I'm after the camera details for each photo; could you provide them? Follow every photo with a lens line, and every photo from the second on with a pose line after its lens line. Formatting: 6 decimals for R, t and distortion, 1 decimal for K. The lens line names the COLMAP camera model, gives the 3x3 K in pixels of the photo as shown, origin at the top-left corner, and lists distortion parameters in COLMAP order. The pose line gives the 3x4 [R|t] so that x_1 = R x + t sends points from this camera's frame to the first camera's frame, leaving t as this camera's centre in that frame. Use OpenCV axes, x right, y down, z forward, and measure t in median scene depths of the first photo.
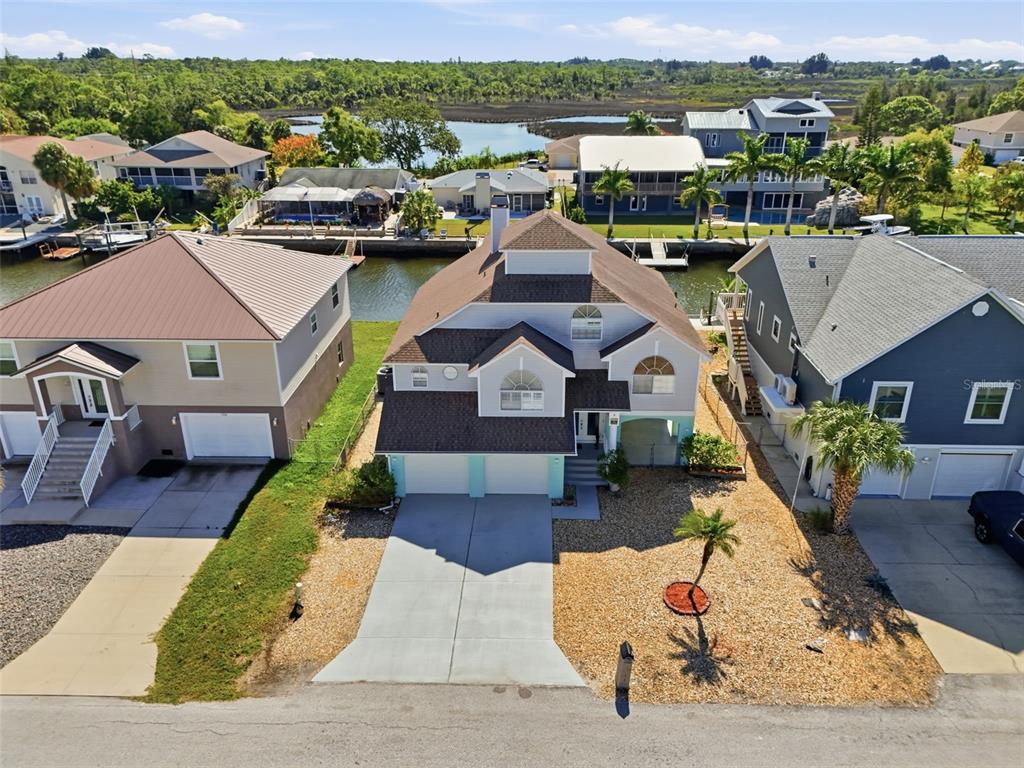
lens RADIAL K [[759.1, 0, 521.2], [0, 759.1, 384.6], [0, 0, 1]] dist [0.006342, 0.001516]
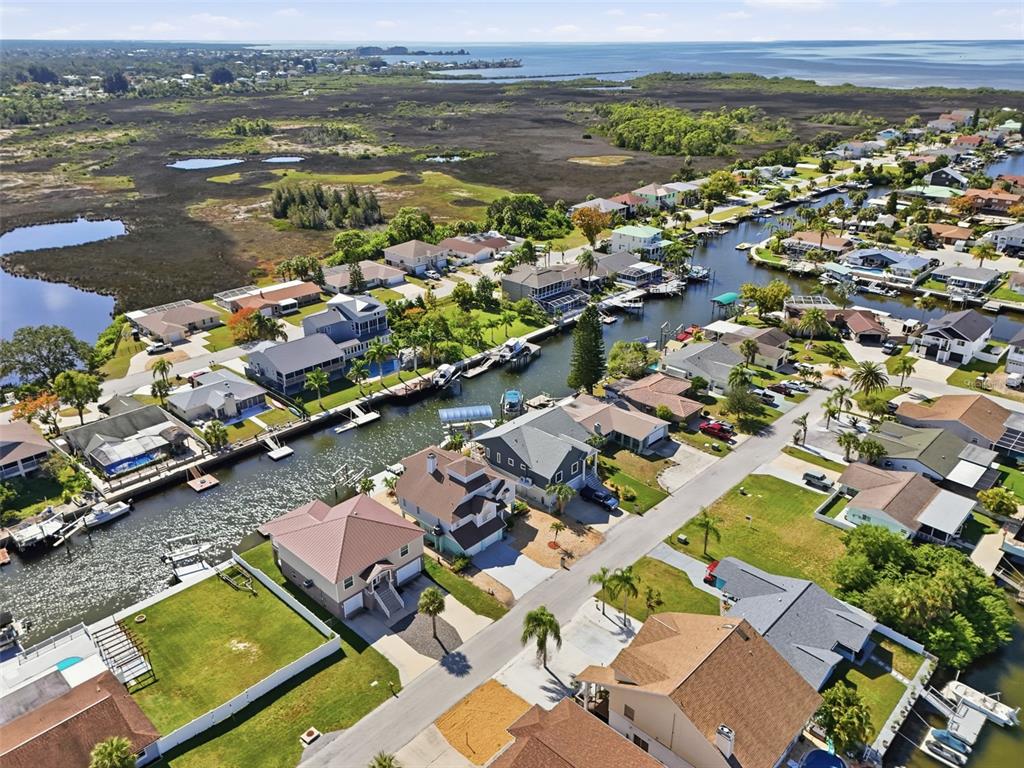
lens RADIAL K [[759.1, 0, 521.2], [0, 759.1, 384.6], [0, 0, 1]] dist [0.006342, 0.001516]
pose [[0.664331, -0.303774, 0.682925, -2.000074], [0.285599, 0.947522, 0.143647, -0.969340], [-0.690723, 0.099614, 0.716226, -1.565478]]
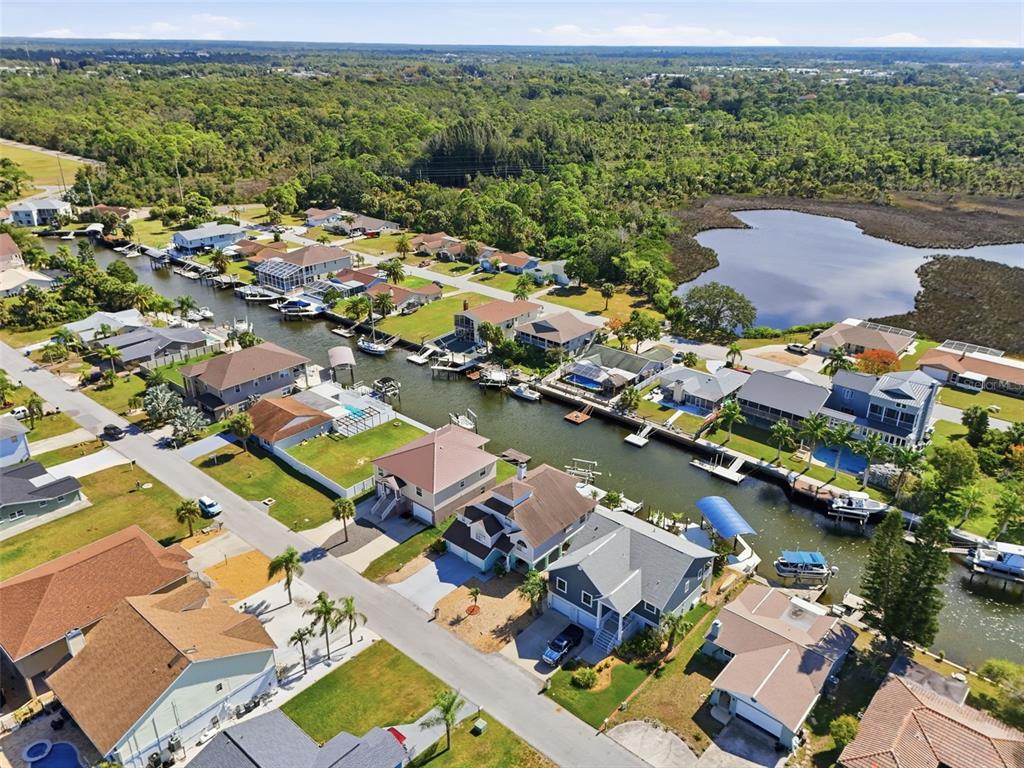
lens RADIAL K [[759.1, 0, 521.2], [0, 759.1, 384.6], [0, 0, 1]] dist [0.006342, 0.001516]
pose [[0.767699, 0.261013, -0.585244, 1.839067], [-0.251487, 0.962735, 0.099479, -0.965312], [0.589400, 0.070811, 0.804732, -1.534631]]
